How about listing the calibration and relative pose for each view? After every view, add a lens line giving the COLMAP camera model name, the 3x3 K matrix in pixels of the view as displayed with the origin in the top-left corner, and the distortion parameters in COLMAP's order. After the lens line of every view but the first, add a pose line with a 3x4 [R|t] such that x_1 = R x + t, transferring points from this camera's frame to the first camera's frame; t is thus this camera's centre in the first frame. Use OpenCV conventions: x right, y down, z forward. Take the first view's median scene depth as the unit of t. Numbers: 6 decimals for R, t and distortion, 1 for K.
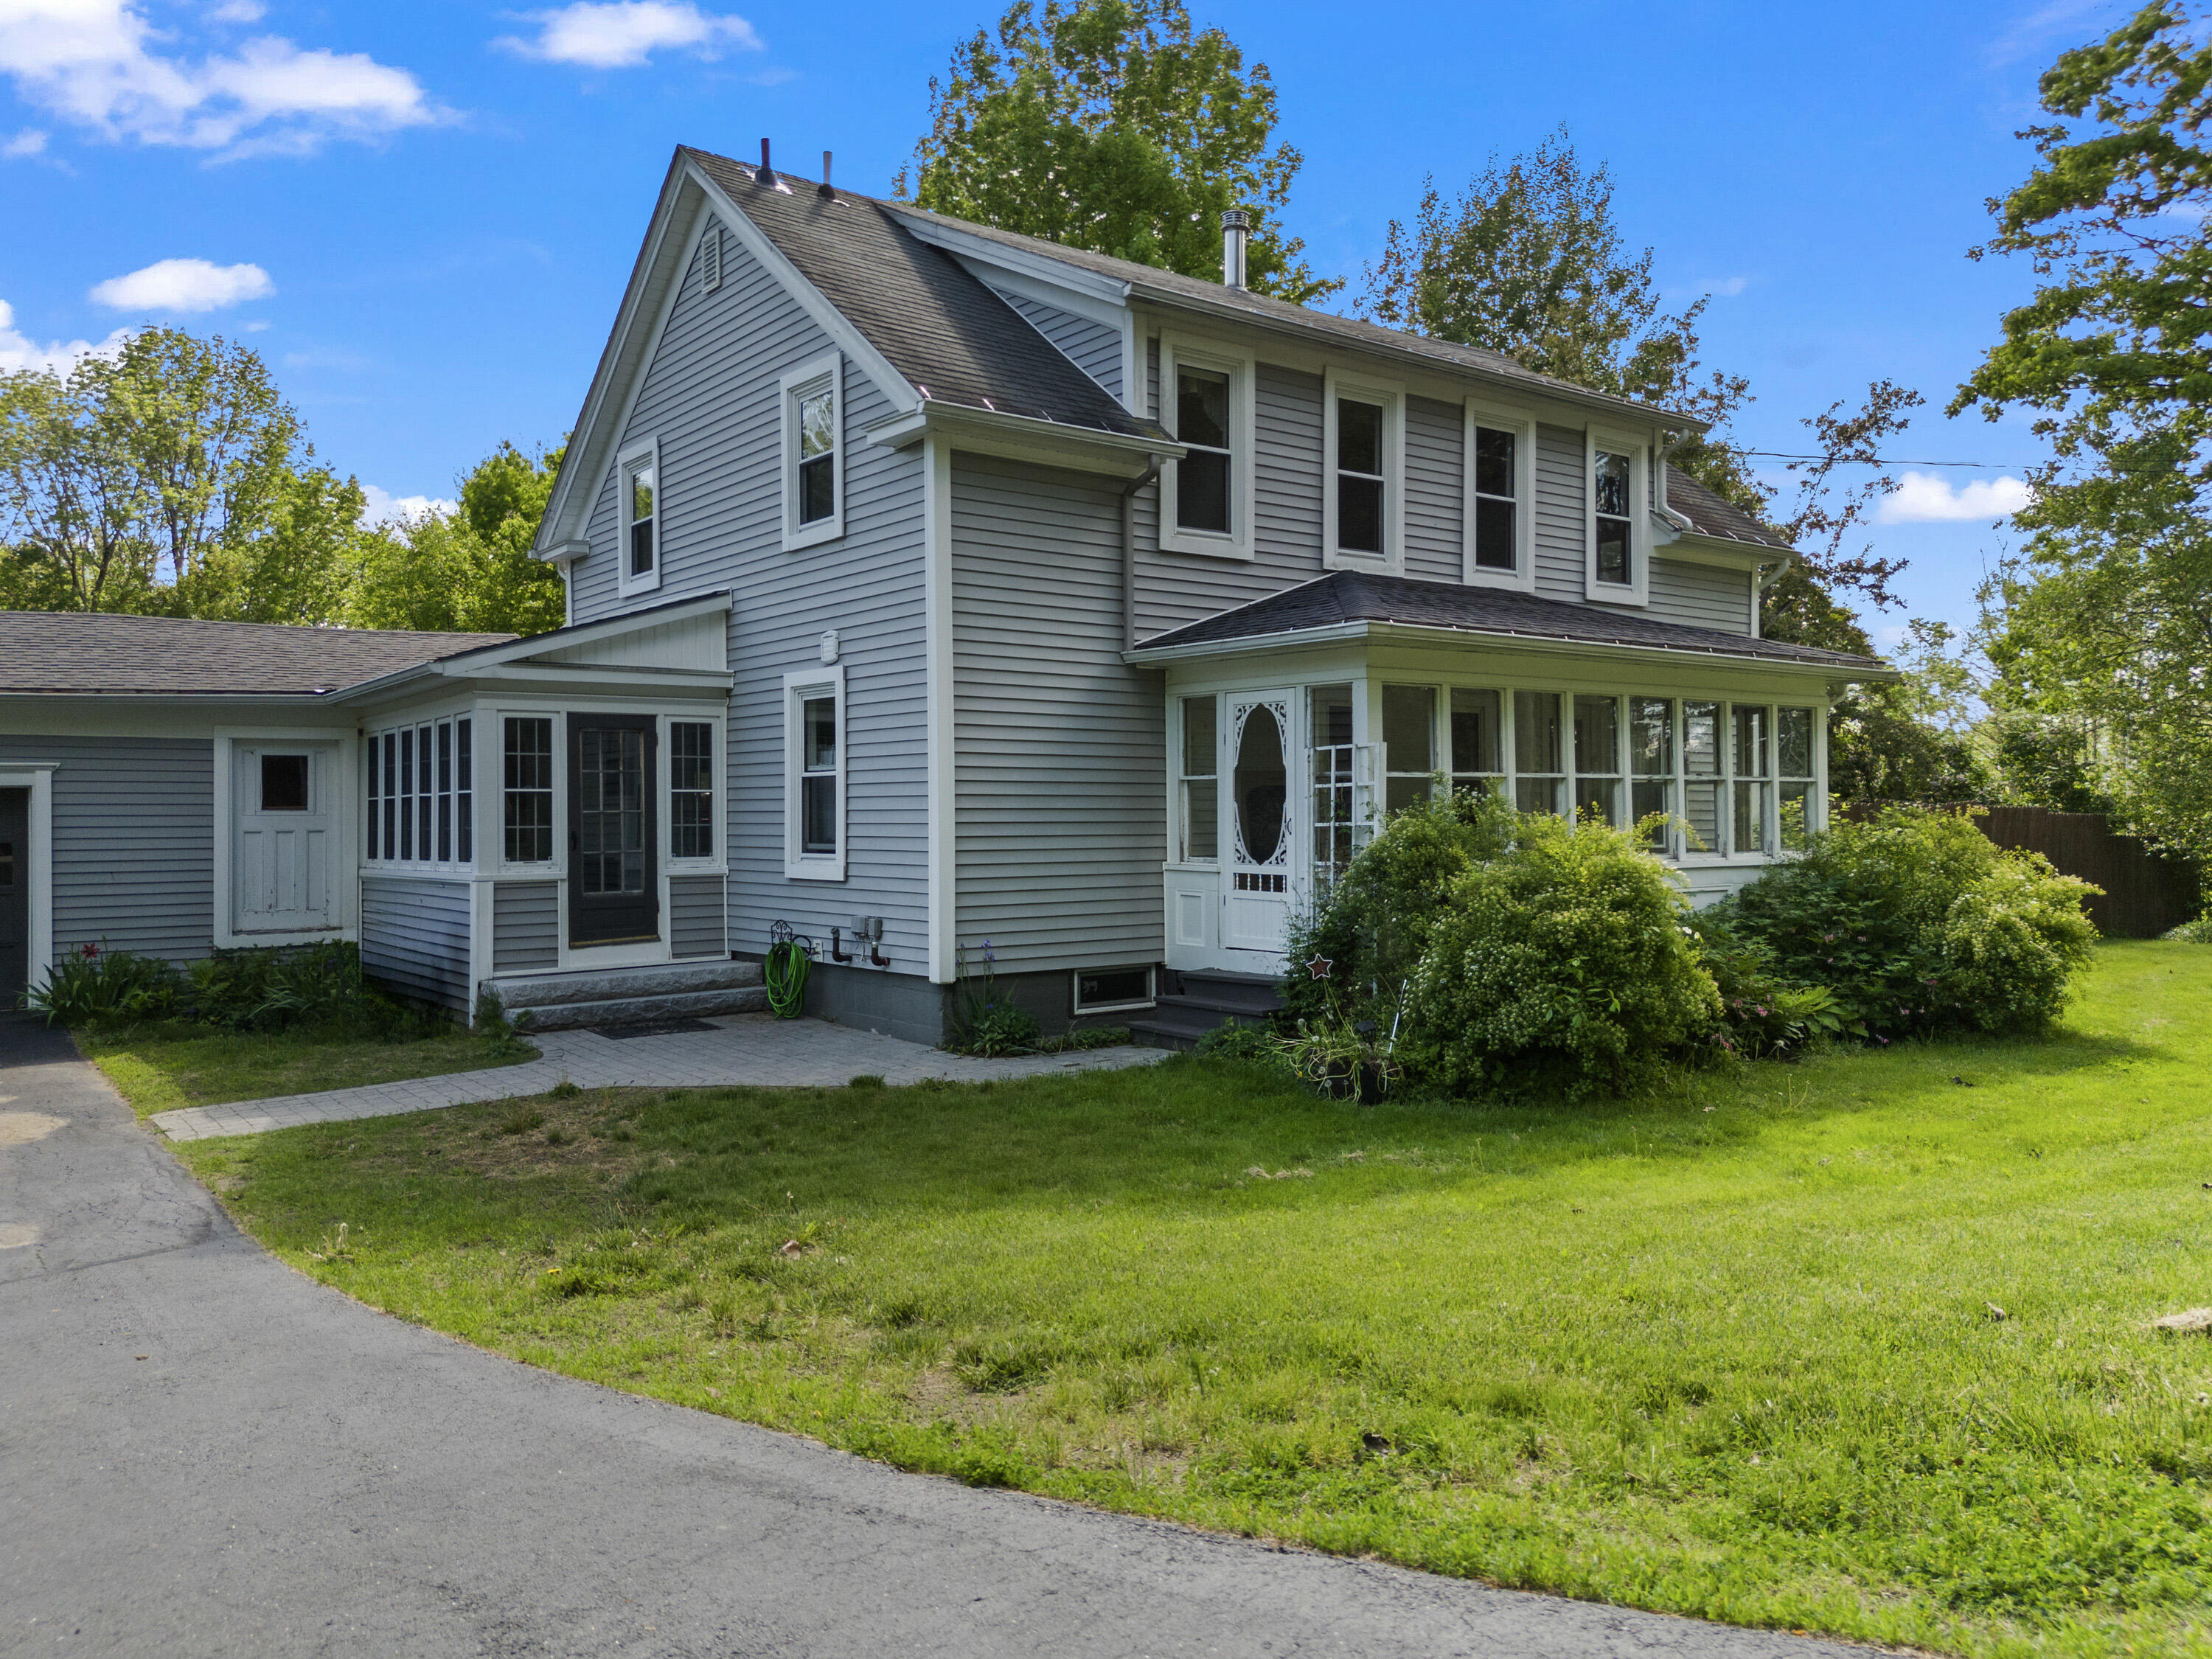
lens RADIAL K [[1637.8, 0, 1094.0], [0, 1637.8, 818.4], [0, 0, 1]] dist [0.072326, -0.079963]
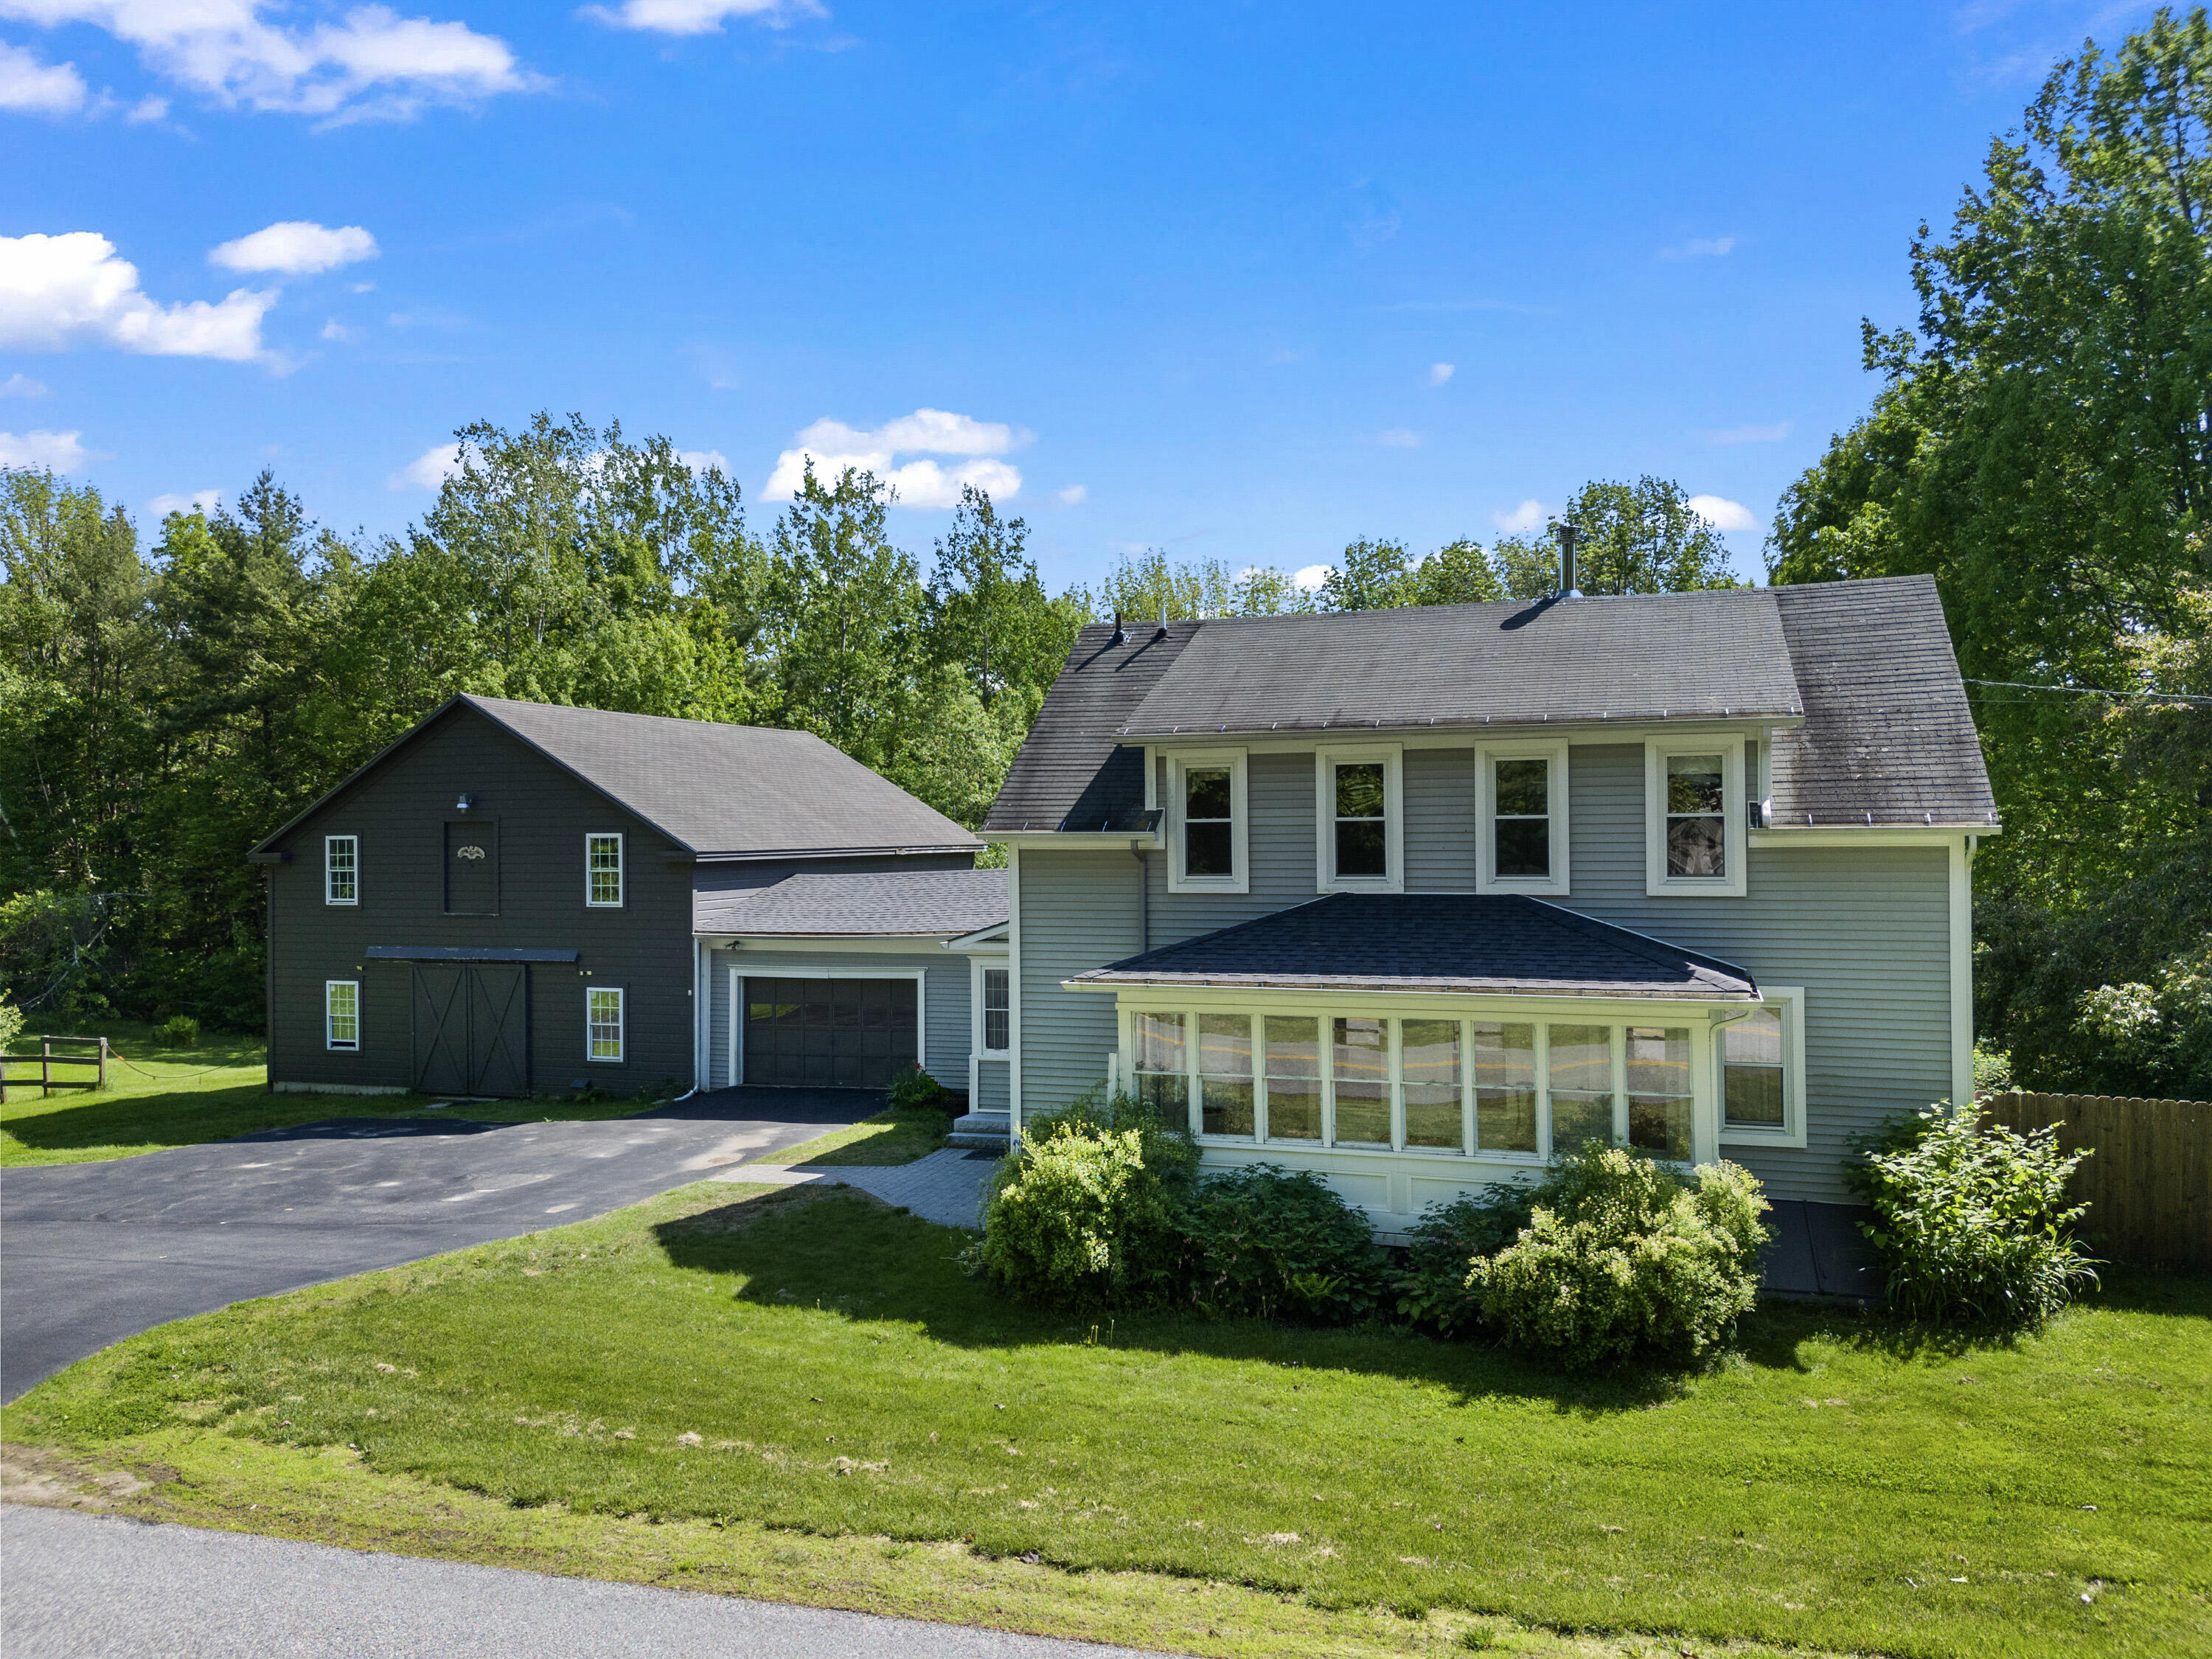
lens RADIAL K [[1637.8, 0, 1138.6], [0, 1637.8, 859.8], [0, 0, 1]] dist [0.072326, -0.079963]
pose [[0.566093, 0.013843, -0.824225, 1.248287], [0.000467, 0.999853, 0.017114, -0.217418], [0.824341, -0.010073, 0.566004, 0.128679]]
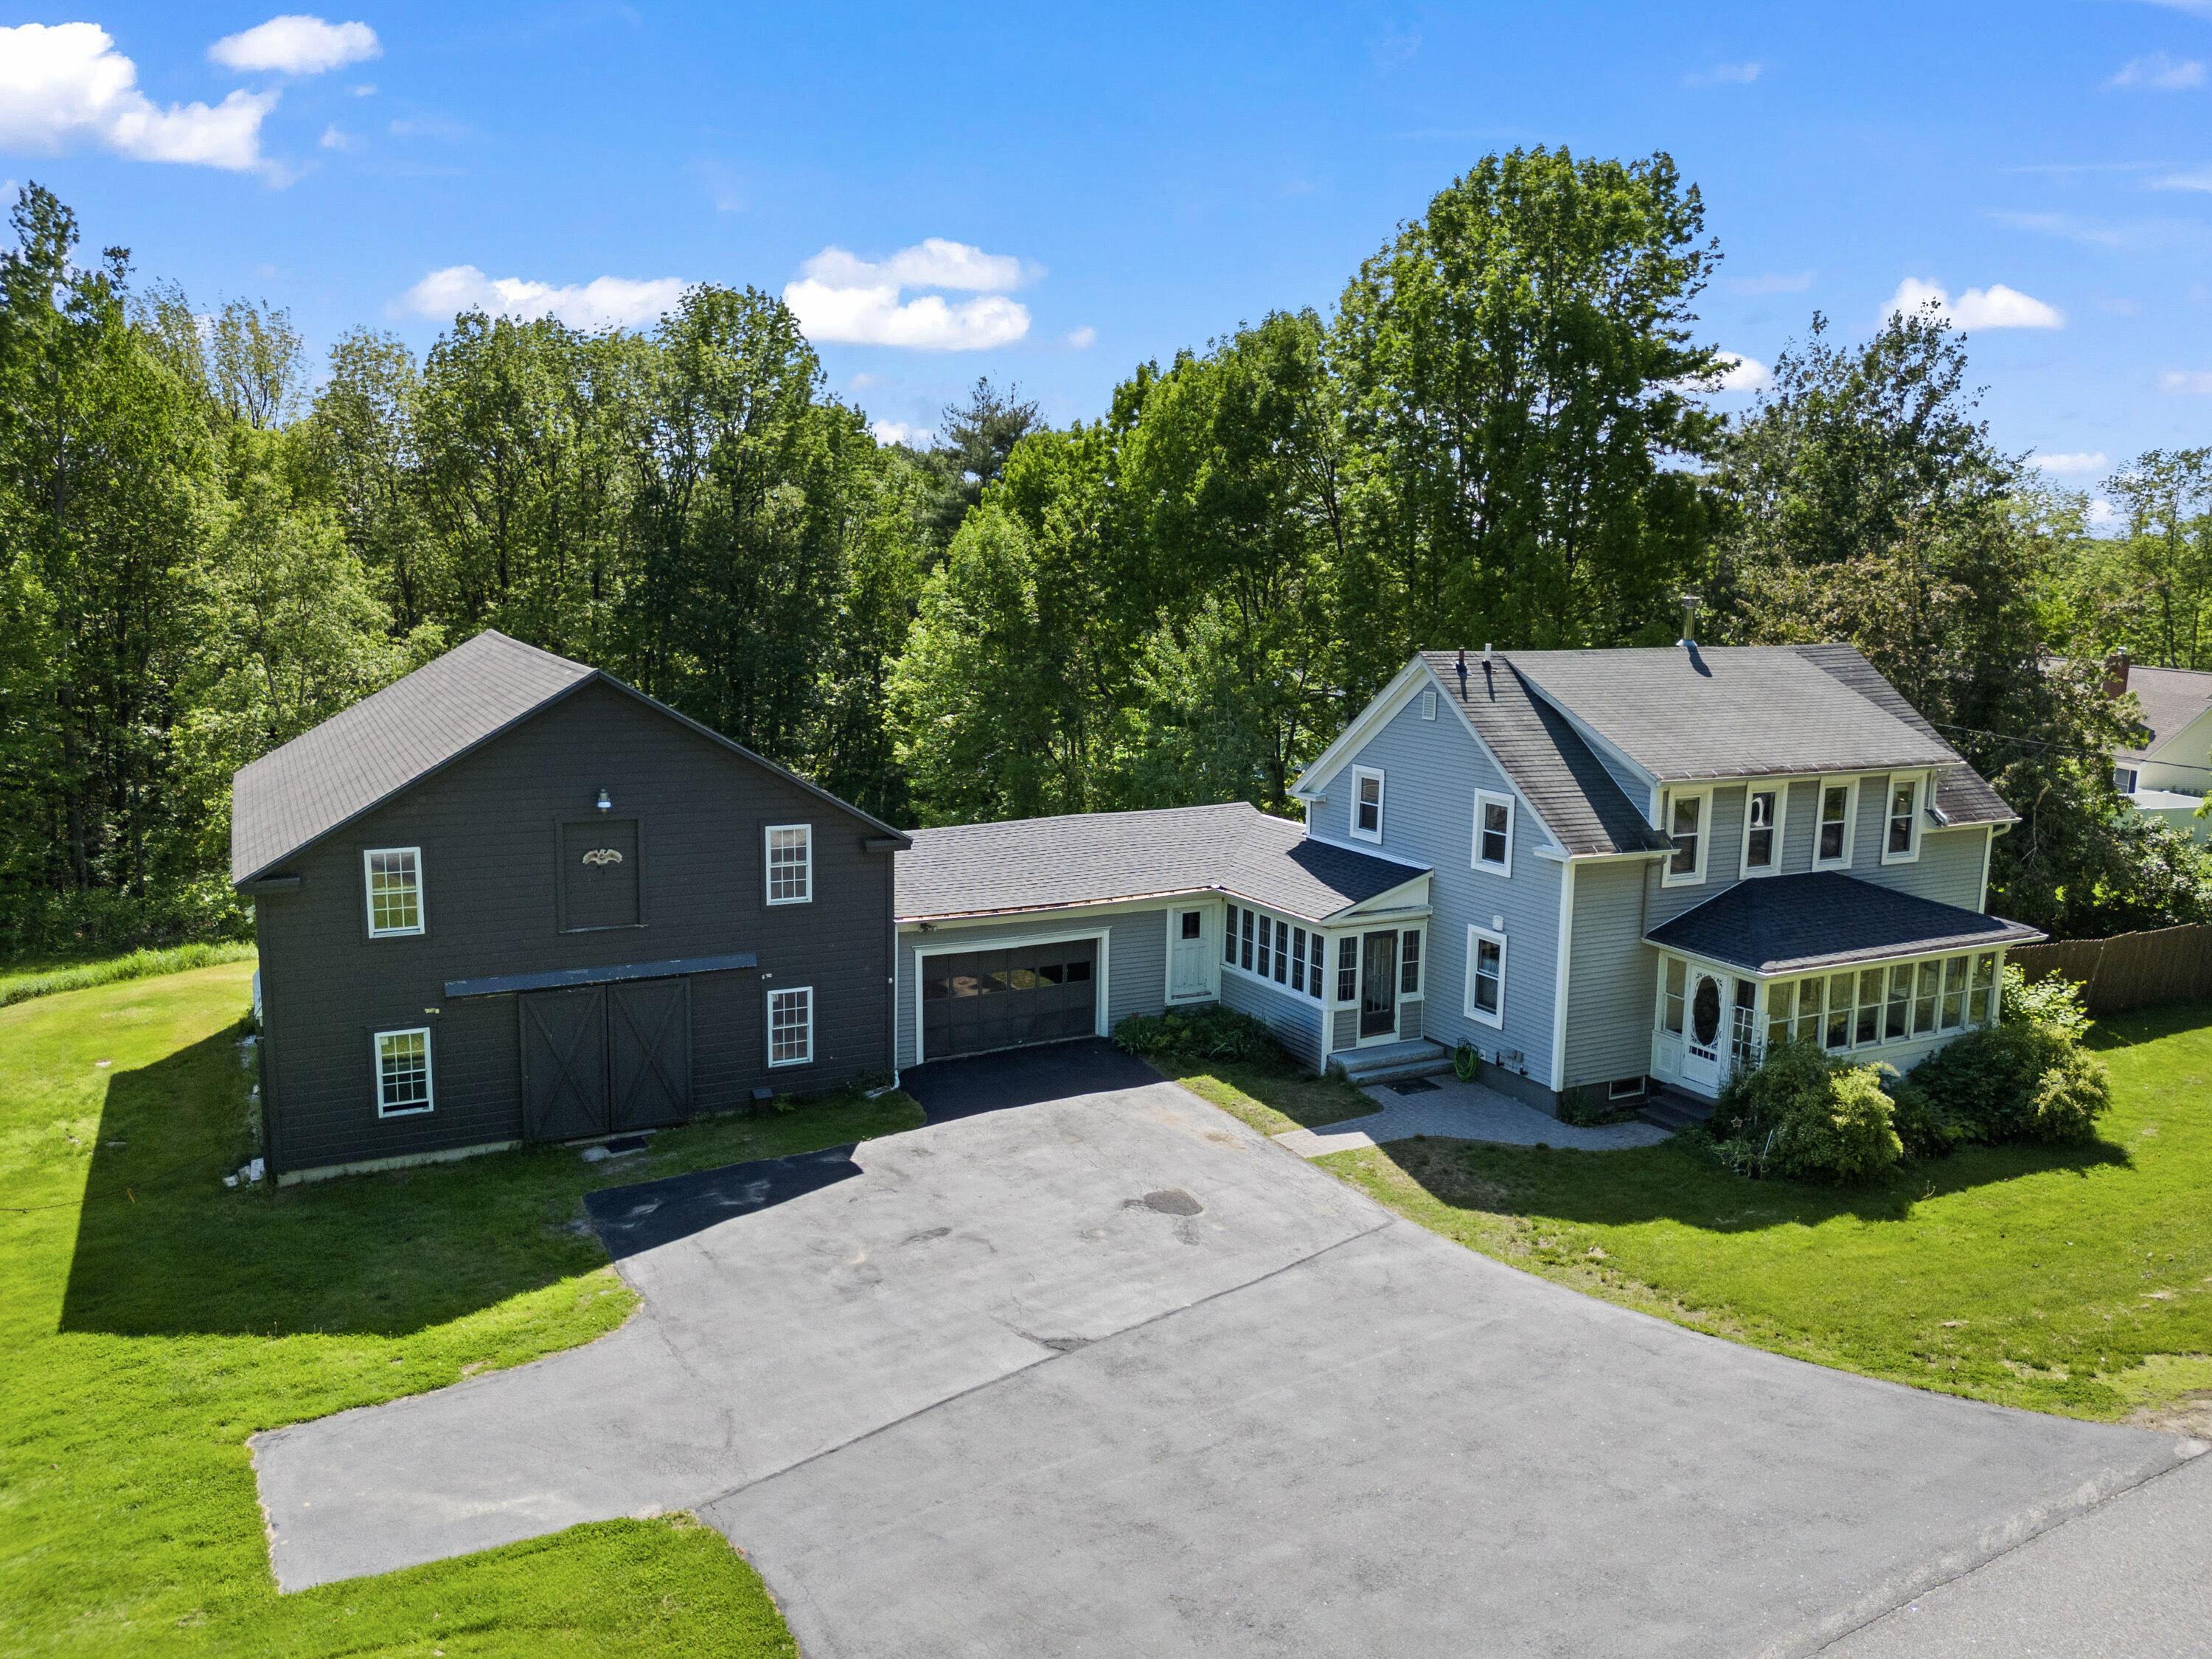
lens RADIAL K [[1637.8, 0, 1114.8], [0, 1637.8, 847.1], [0, 0, 1]] dist [0.072326, -0.079963]
pose [[0.986098, 0.049120, -0.158740, -0.319890], [-0.022036, 0.985529, 0.168070, -0.555310], [0.164699, -0.162235, 0.972910, -1.184538]]
